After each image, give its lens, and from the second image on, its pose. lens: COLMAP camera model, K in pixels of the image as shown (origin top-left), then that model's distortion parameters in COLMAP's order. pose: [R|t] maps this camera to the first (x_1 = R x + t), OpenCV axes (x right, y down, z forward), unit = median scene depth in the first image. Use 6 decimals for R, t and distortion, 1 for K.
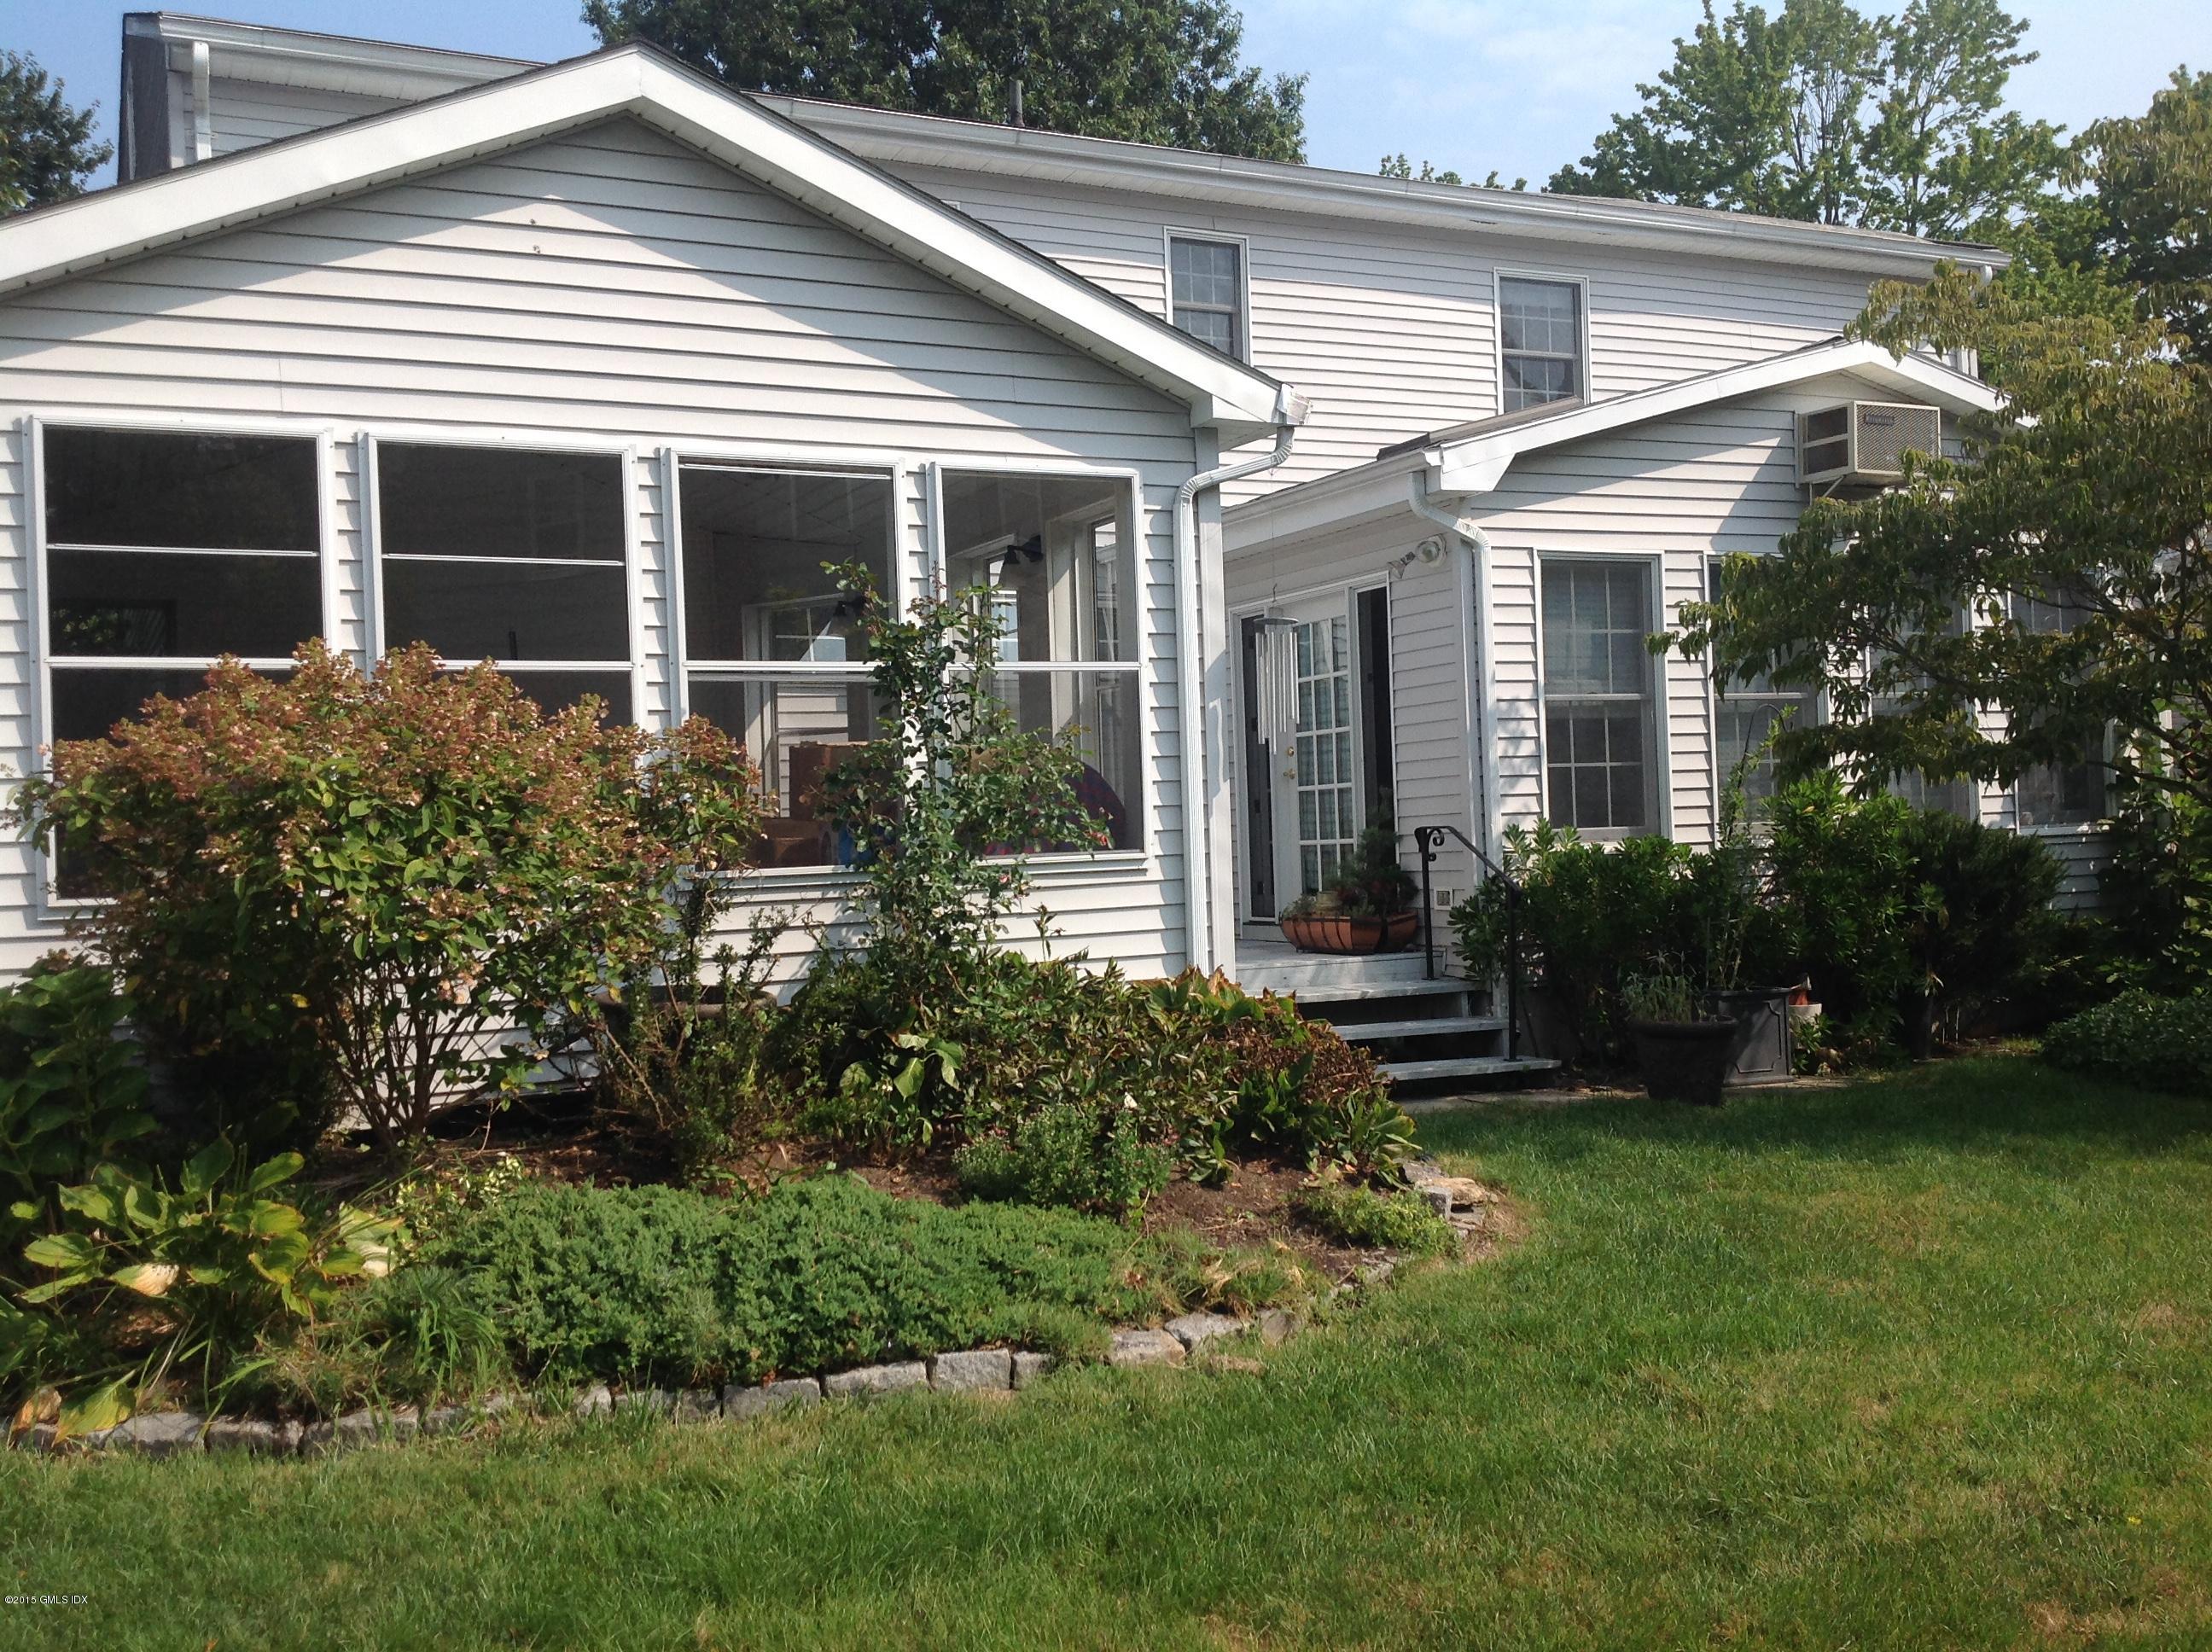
lens RADIAL K [[2042.8, 0, 1106.0], [0, 2042.8, 826.0], [0, 0, 1]] dist [0.205075, -0.453837]
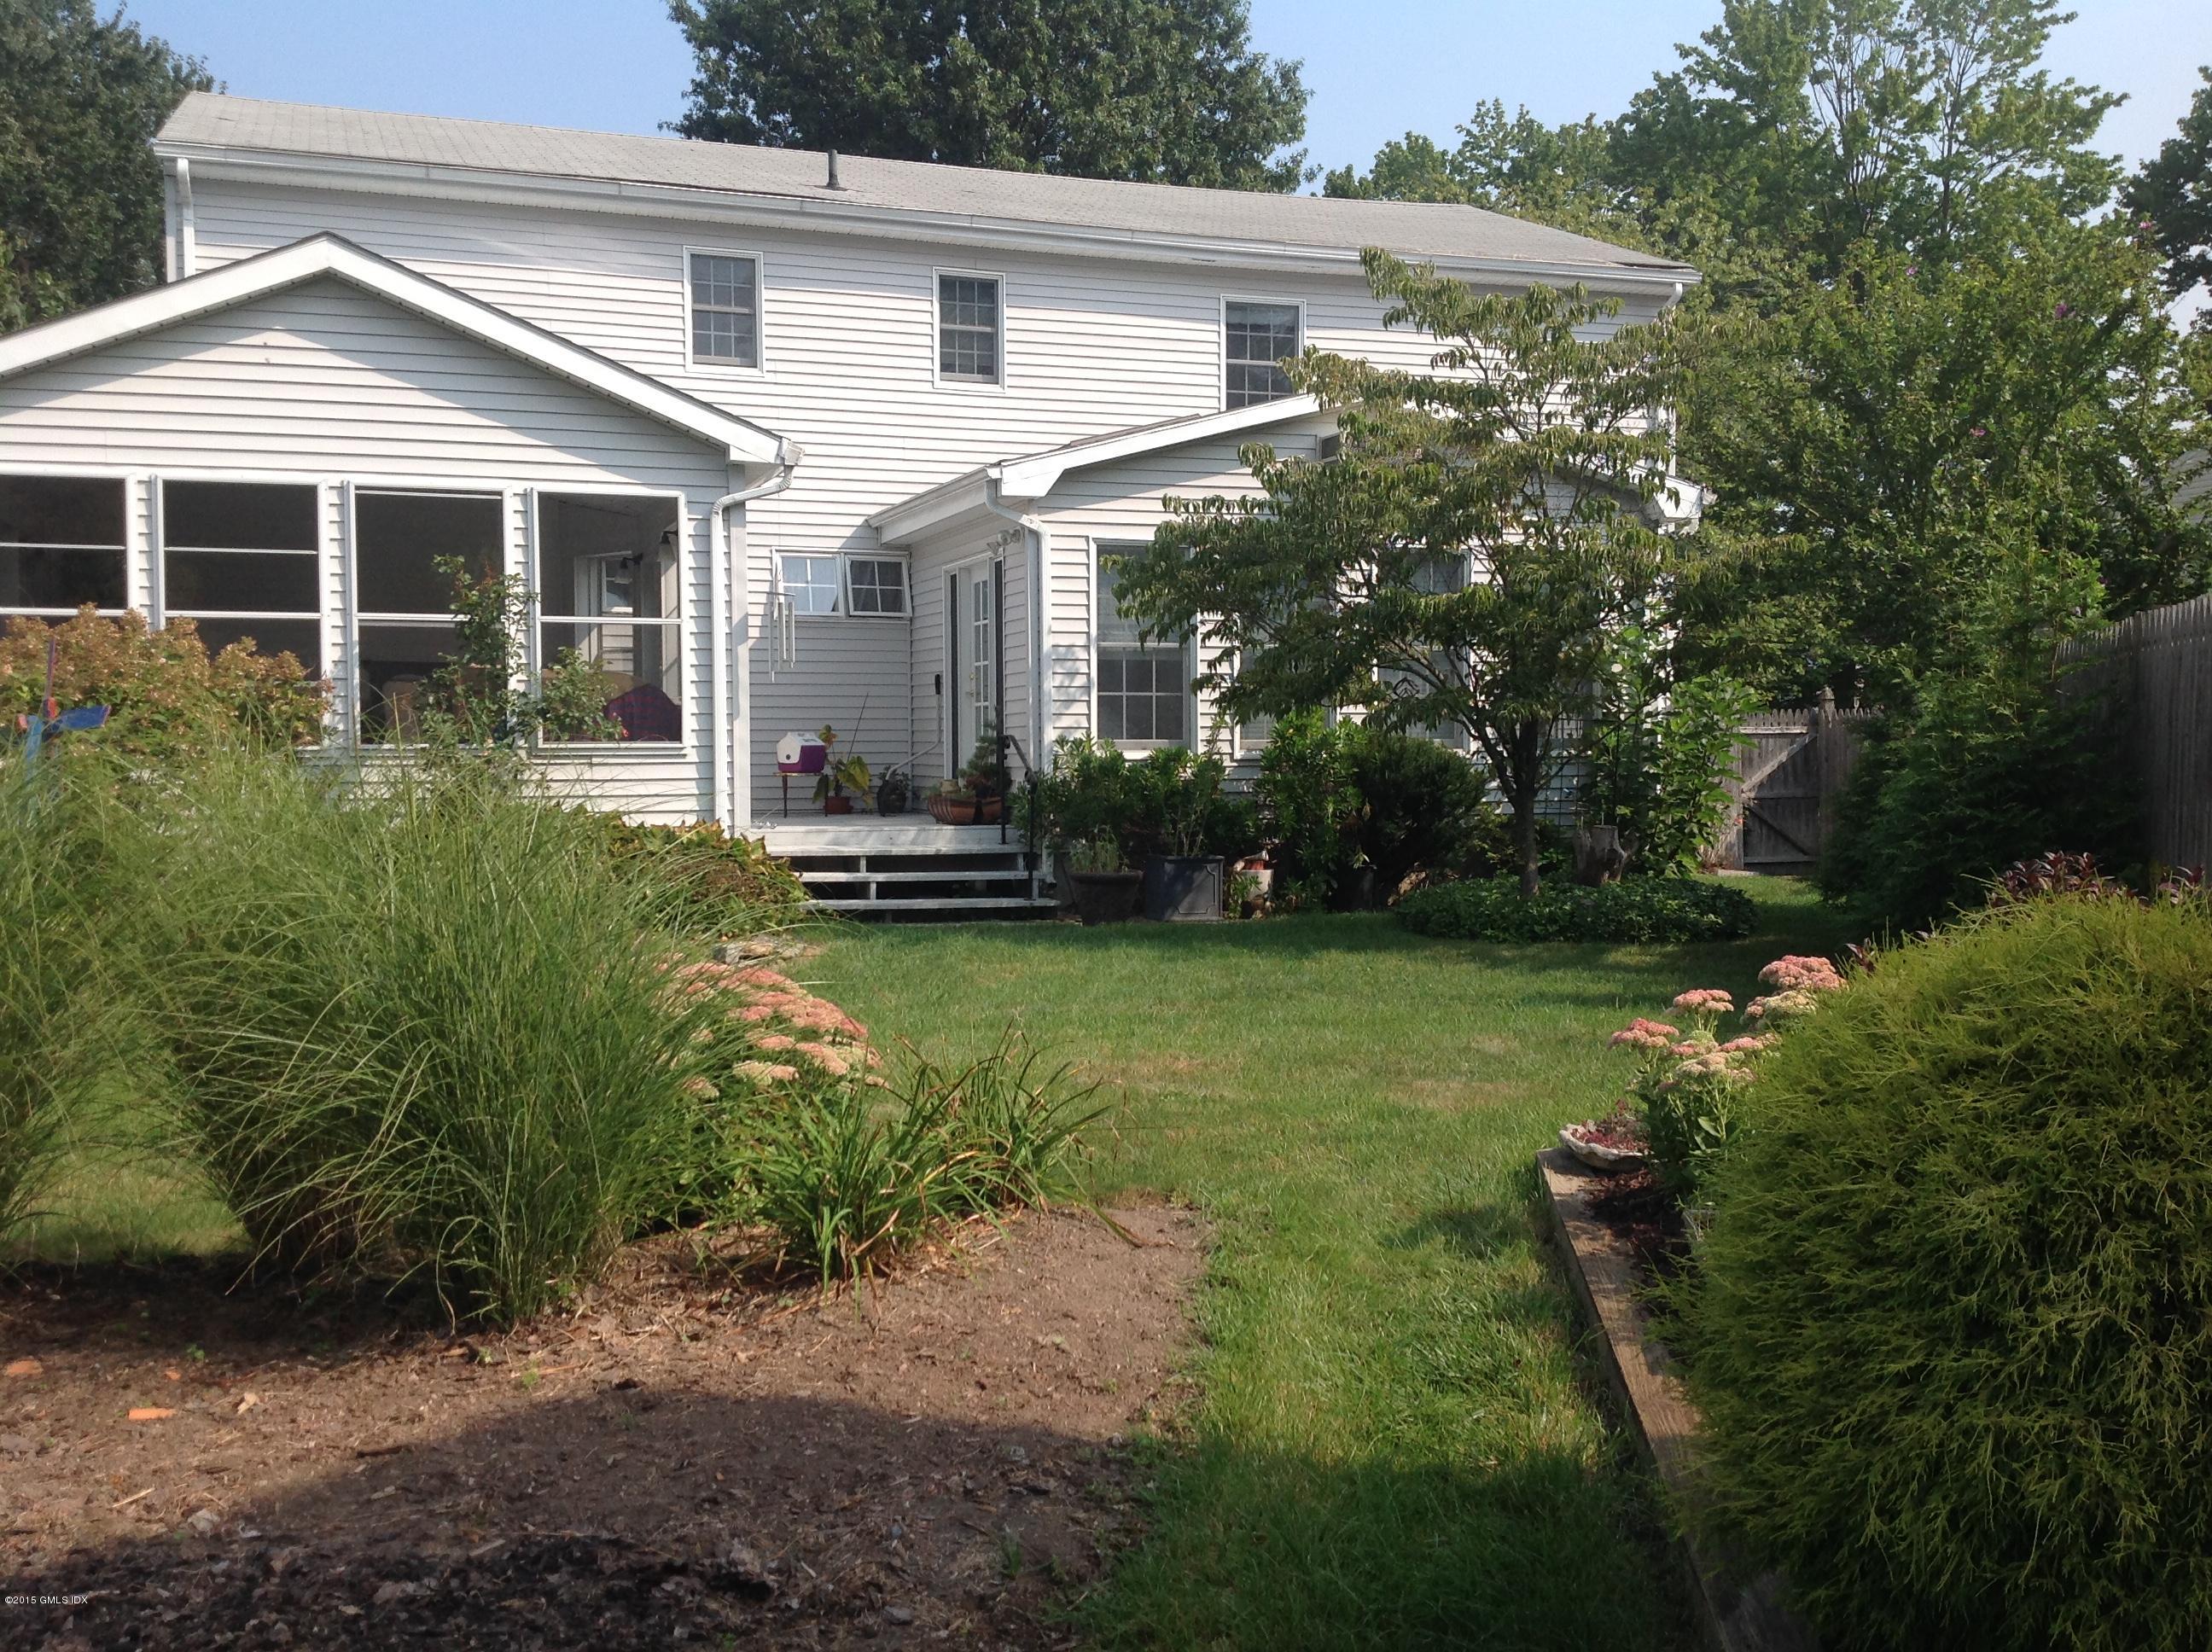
lens RADIAL K [[2042.8, 0, 1106.0], [0, 2042.8, 826.0], [0, 0, 1]] dist [0.205075, -0.453837]
pose [[0.992119, 0.037286, -0.119620, 0.512017], [-0.031614, 0.998300, 0.048965, -0.010632], [0.121242, -0.044797, 0.991612, -0.489382]]
